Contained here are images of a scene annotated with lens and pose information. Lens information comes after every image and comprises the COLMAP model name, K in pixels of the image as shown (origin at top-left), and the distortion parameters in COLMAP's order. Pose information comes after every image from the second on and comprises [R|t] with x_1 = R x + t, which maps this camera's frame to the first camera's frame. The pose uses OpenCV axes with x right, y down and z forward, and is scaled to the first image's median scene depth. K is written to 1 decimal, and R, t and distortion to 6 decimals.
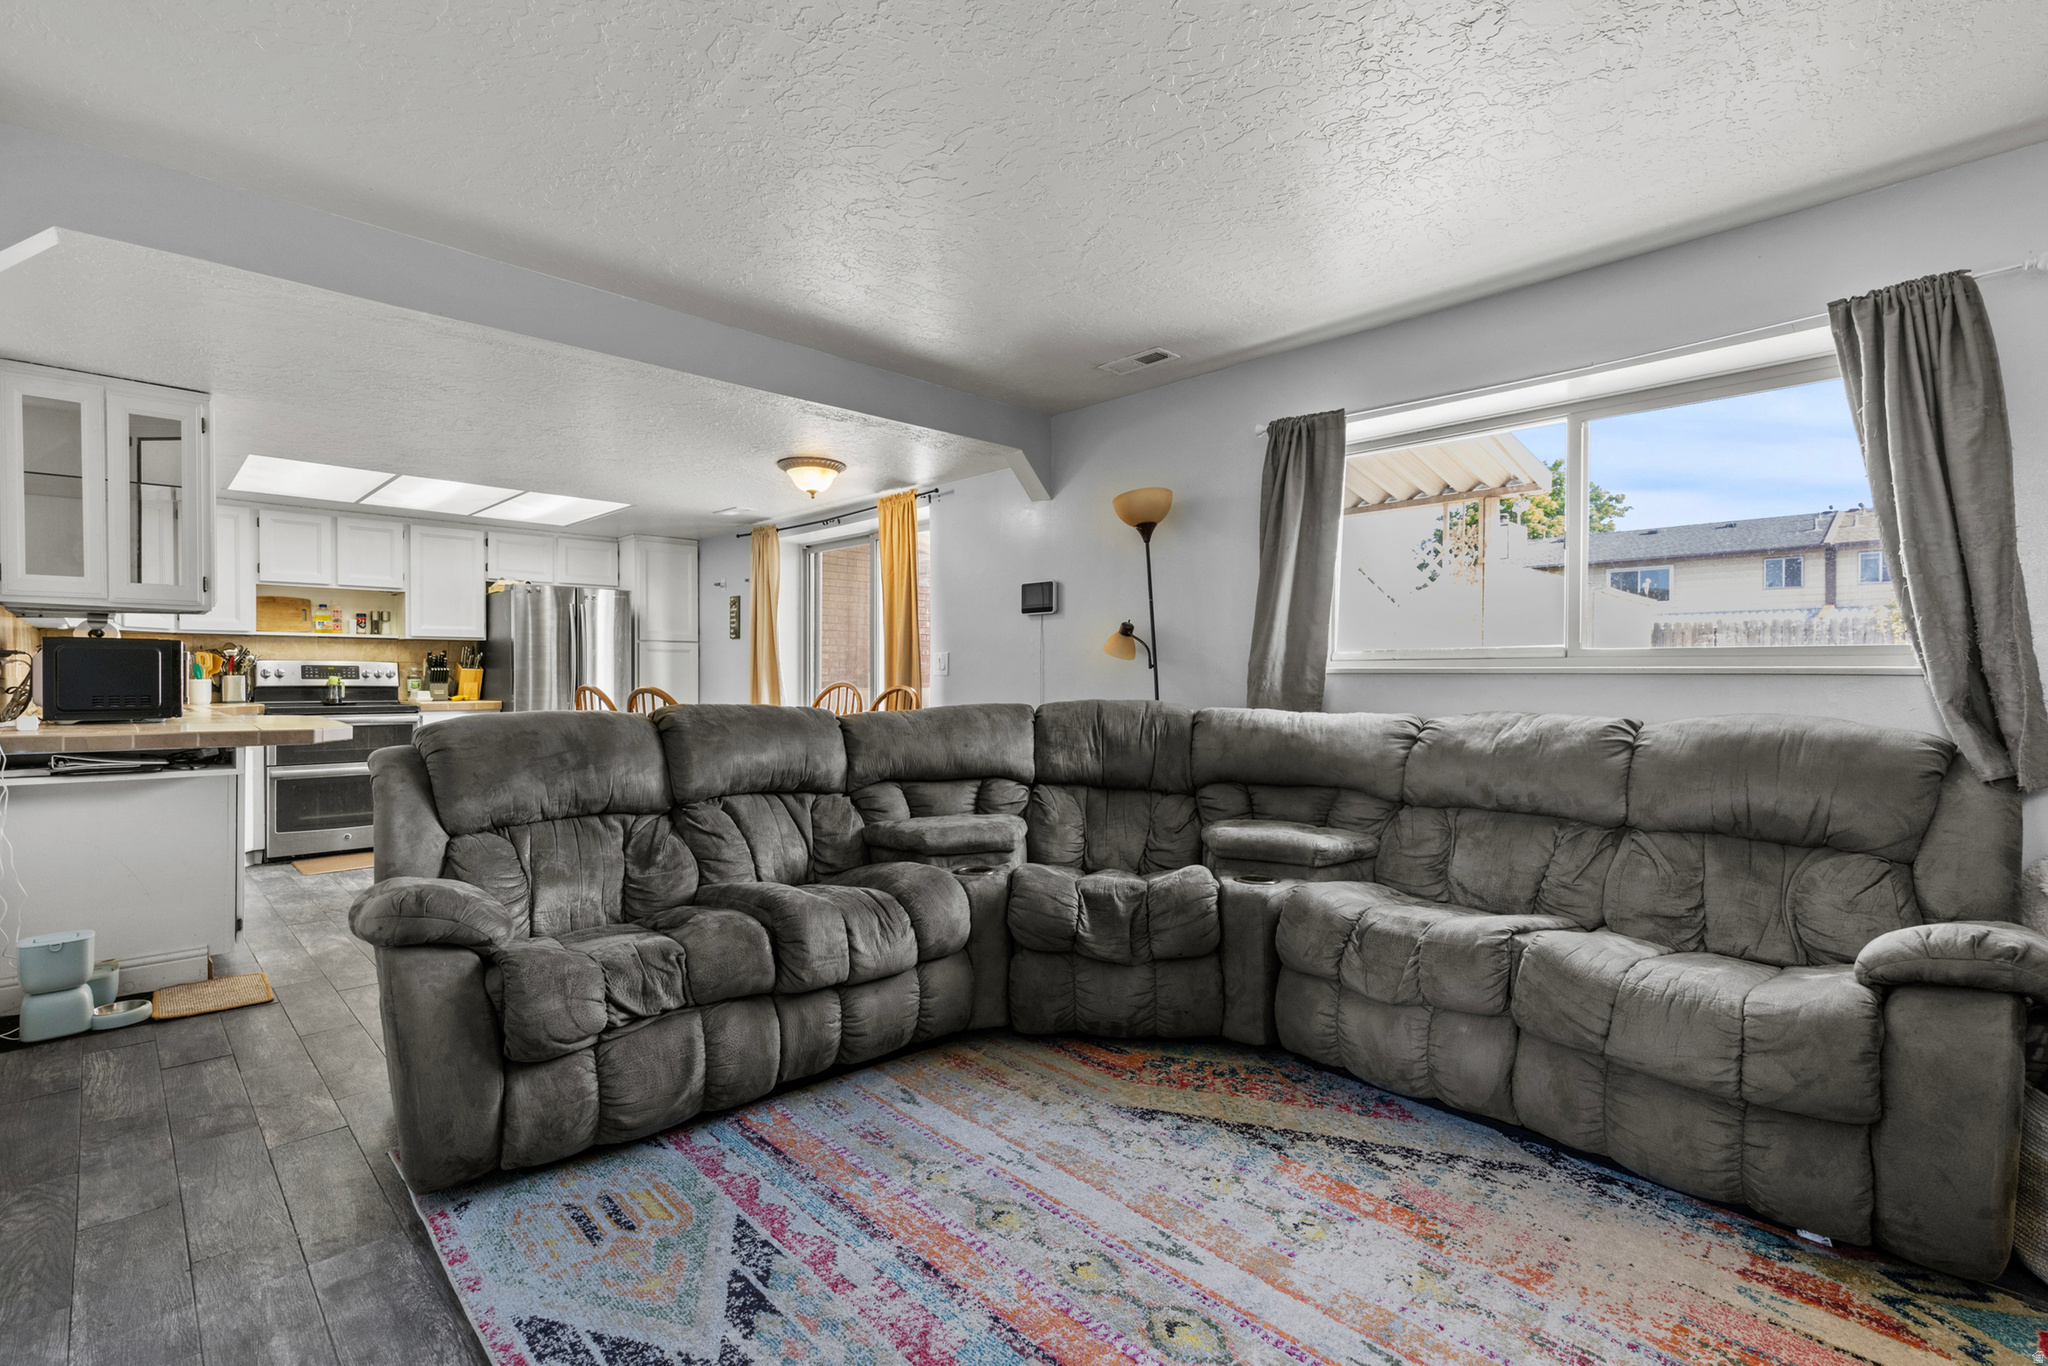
lens RADIAL K [[945.4, 0, 1044.2], [0, 945.4, 680.0], [0, 0, 1]] dist [0.006304, -0.000652]
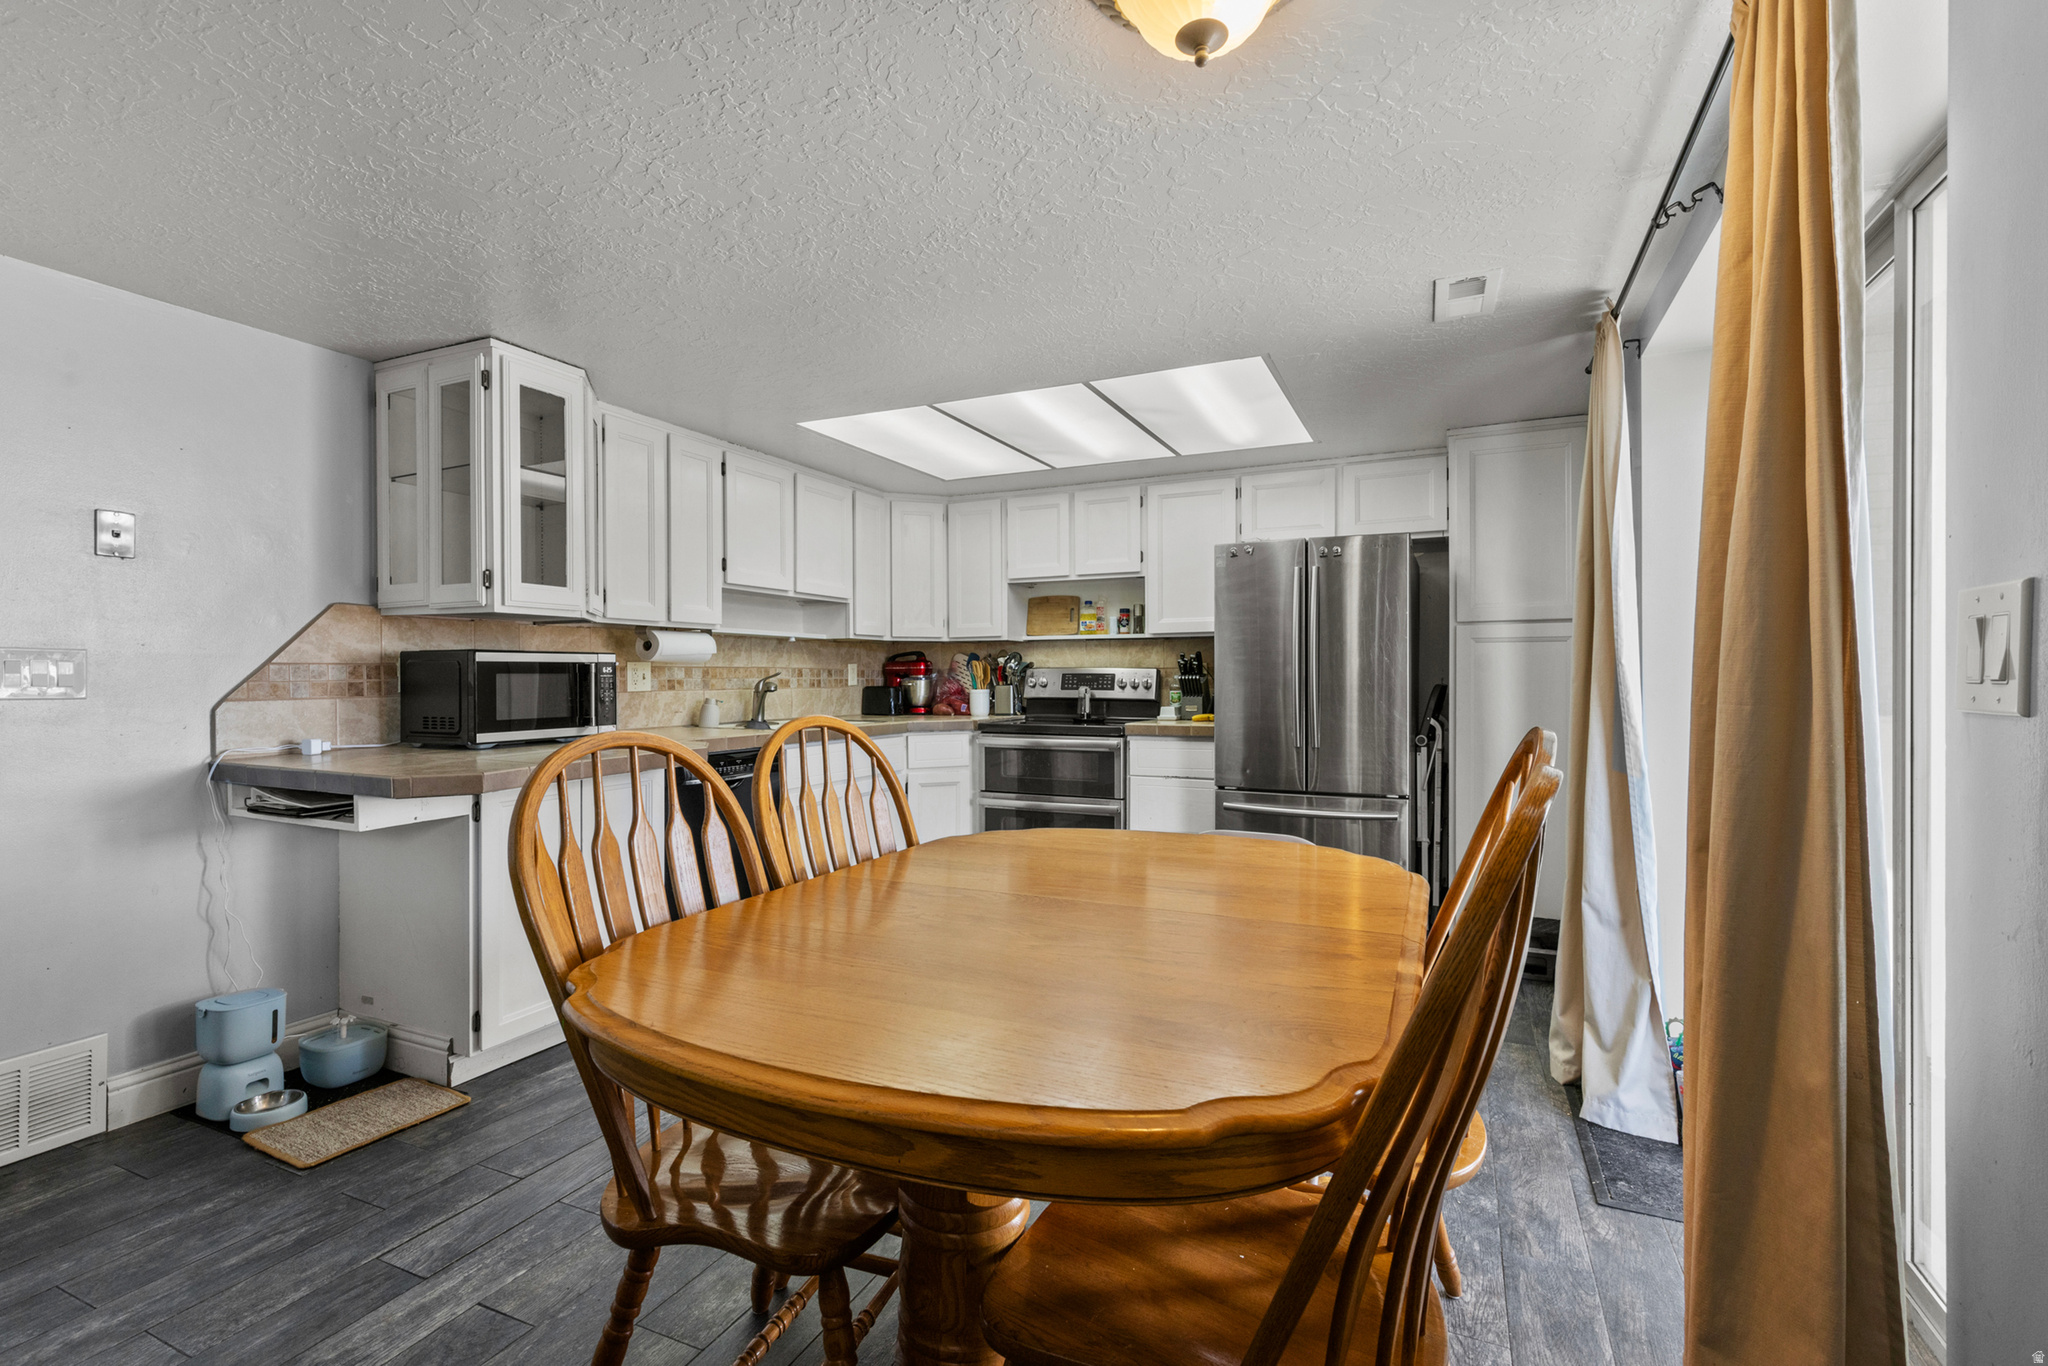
lens RADIAL K [[945.4, 0, 1012.0], [0, 945.4, 693.4], [0, 0, 1]] dist [0.006304, -0.000652]
pose [[0.330730, 0.016798, -0.943576, 0.008969], [-0.002883, 0.999855, 0.016790, -0.025968], [0.943721, -0.002833, 0.330731, 1.457901]]
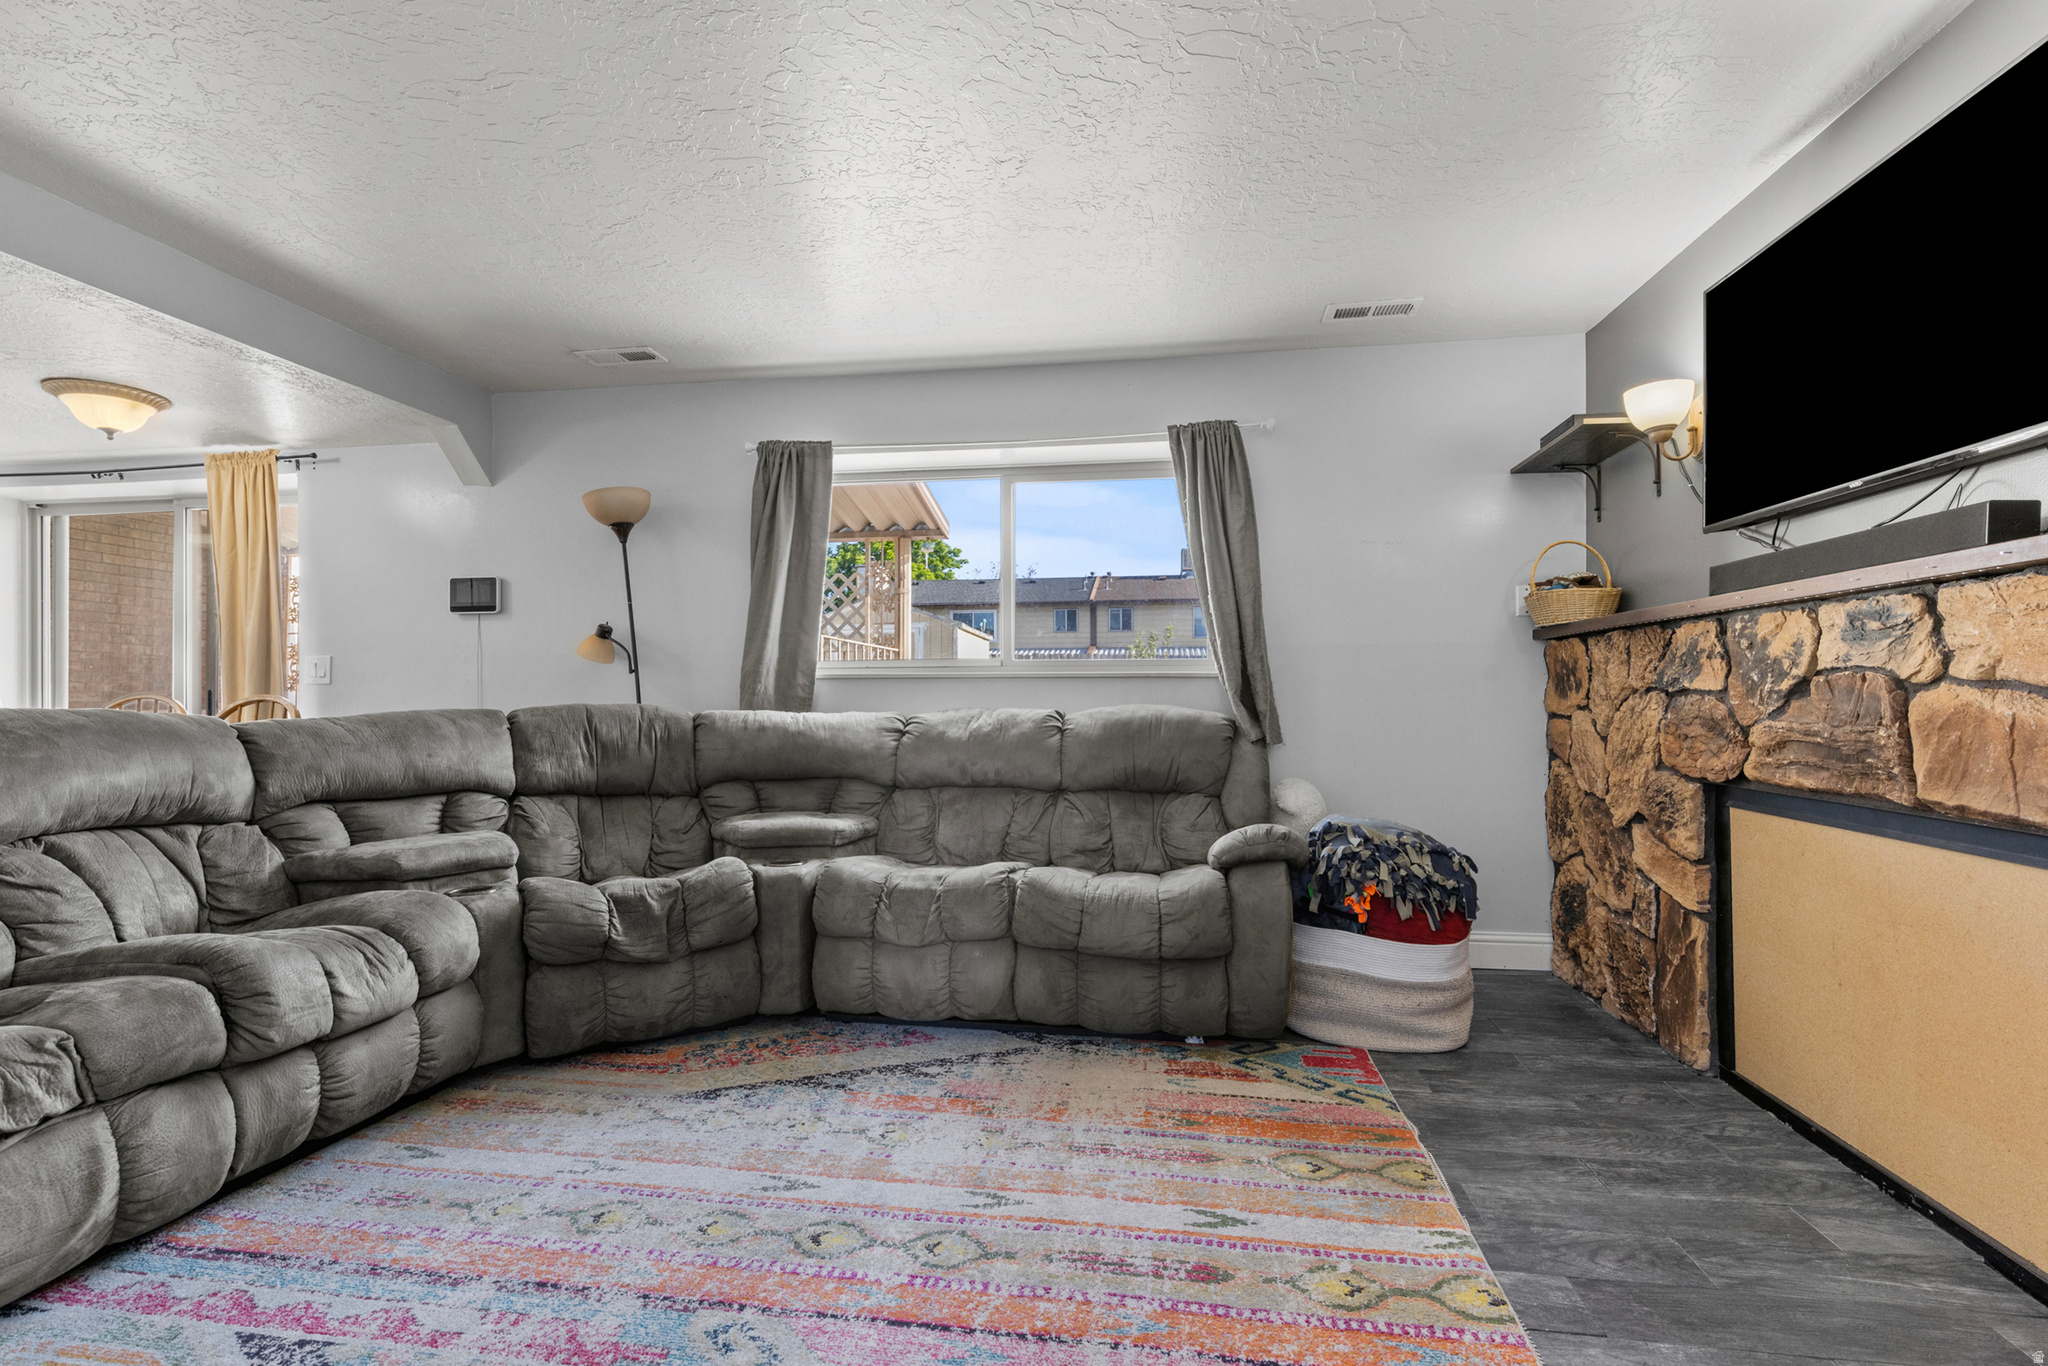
lens RADIAL K [[919.5, 0, 1050.1], [0, 919.5, 697.6], [0, 0, 1]] dist [0.012846, -0.003847]
pose [[0.794462, -0.002119, 0.607311, -0.177742], [0.007882, 0.999946, -0.006822, 0.032374], [-0.607263, 0.010206, 0.794435, -0.021492]]
